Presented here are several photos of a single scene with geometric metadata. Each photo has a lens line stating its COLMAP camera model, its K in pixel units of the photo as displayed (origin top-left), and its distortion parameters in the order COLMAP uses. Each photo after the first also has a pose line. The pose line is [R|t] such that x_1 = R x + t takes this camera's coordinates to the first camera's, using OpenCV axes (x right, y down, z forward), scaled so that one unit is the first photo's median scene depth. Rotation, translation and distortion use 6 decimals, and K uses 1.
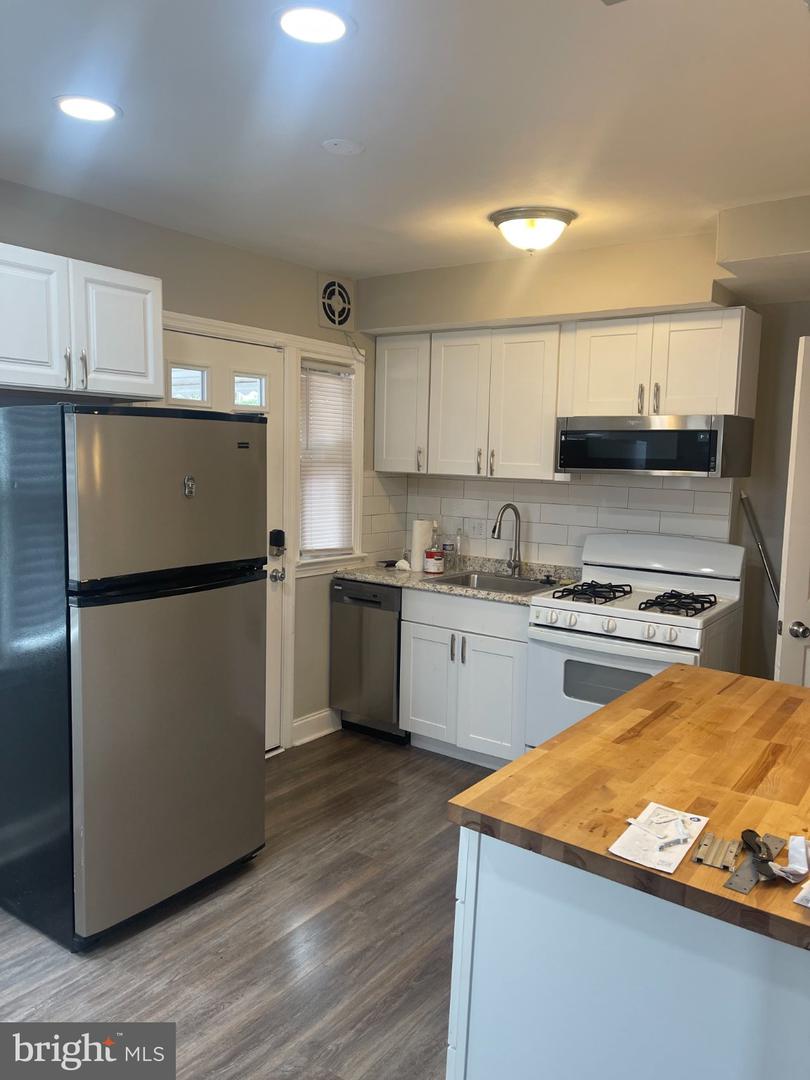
lens RADIAL K [[811.9, 0, 404.2], [0, 811.9, 540.7], [0, 0, 1]] dist [0.046538, -0.073334]
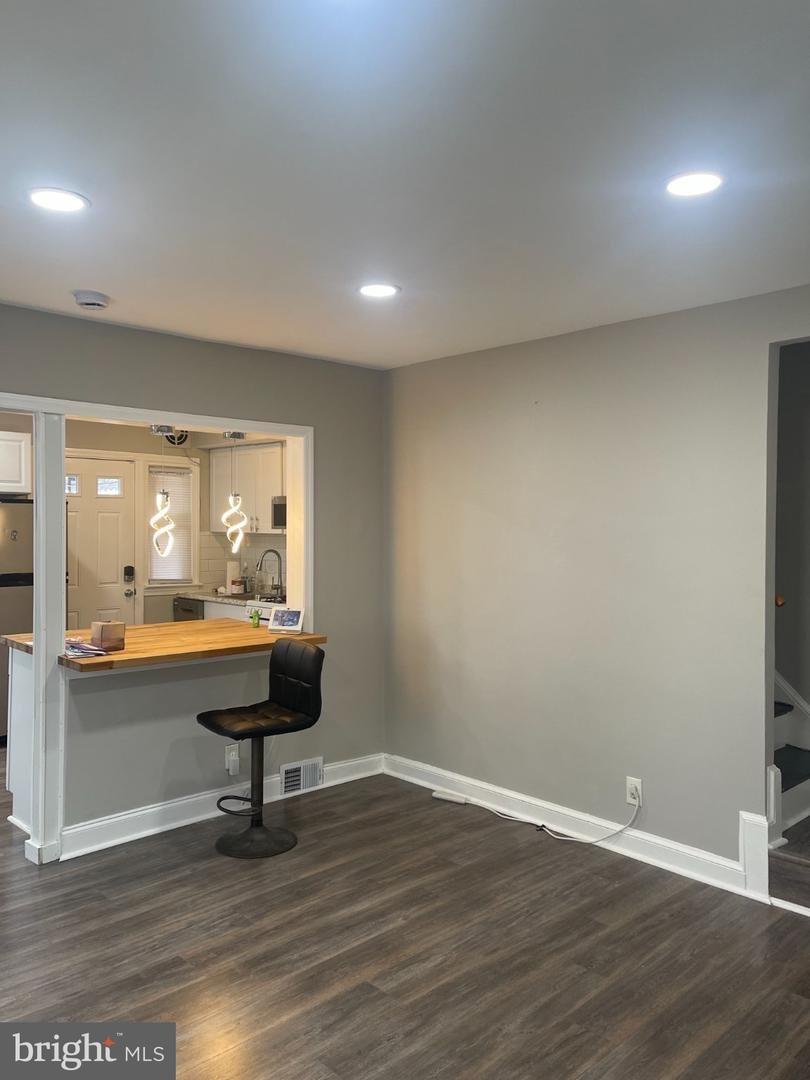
lens RADIAL K [[811.9, 0, 406.7], [0, 811.9, 541.7], [0, 0, 1]] dist [0.046538, -0.073334]
pose [[0.985736, -0.017247, -0.167411, 0.664507], [0.001544, 0.995620, -0.093481, 0.090966], [0.168290, 0.091890, 0.981445, -0.549455]]
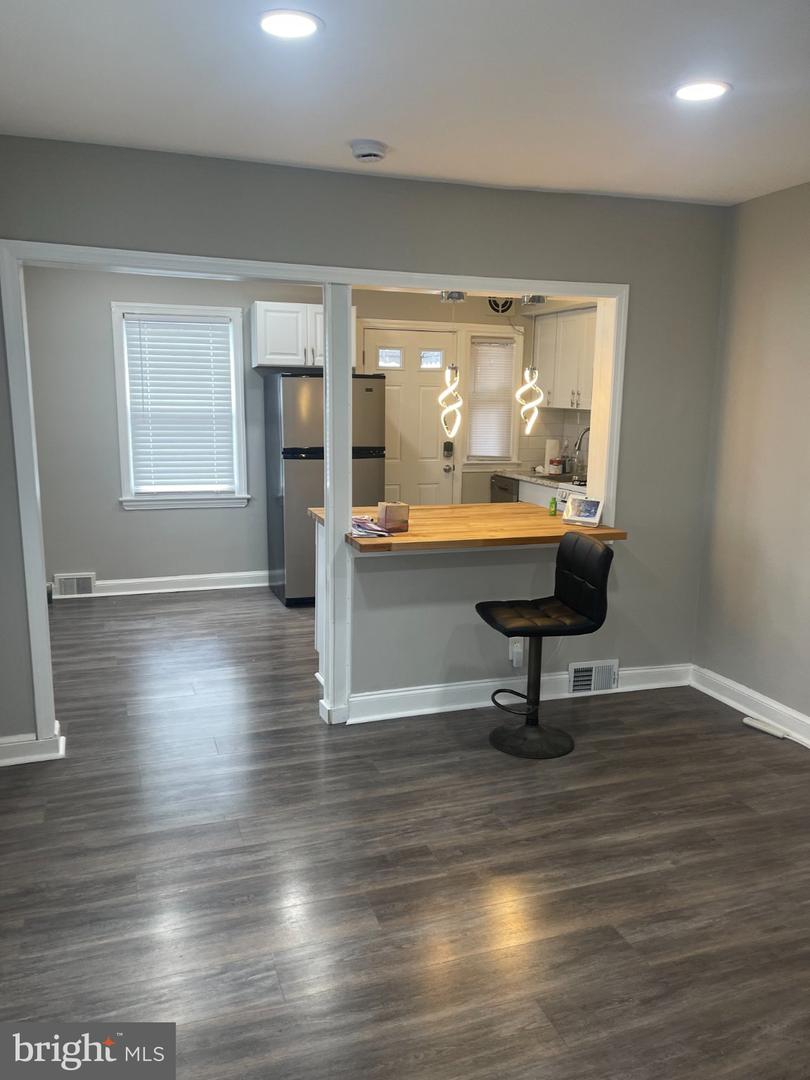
lens RADIAL K [[811.9, 0, 399.9], [0, 811.9, 555.5], [0, 0, 1]] dist [0.046538, -0.073334]
pose [[0.822066, 0.096198, -0.561207, 0.695747], [-0.054453, 0.994390, 0.090688, 0.071188], [0.566783, -0.043993, 0.822692, -0.438441]]
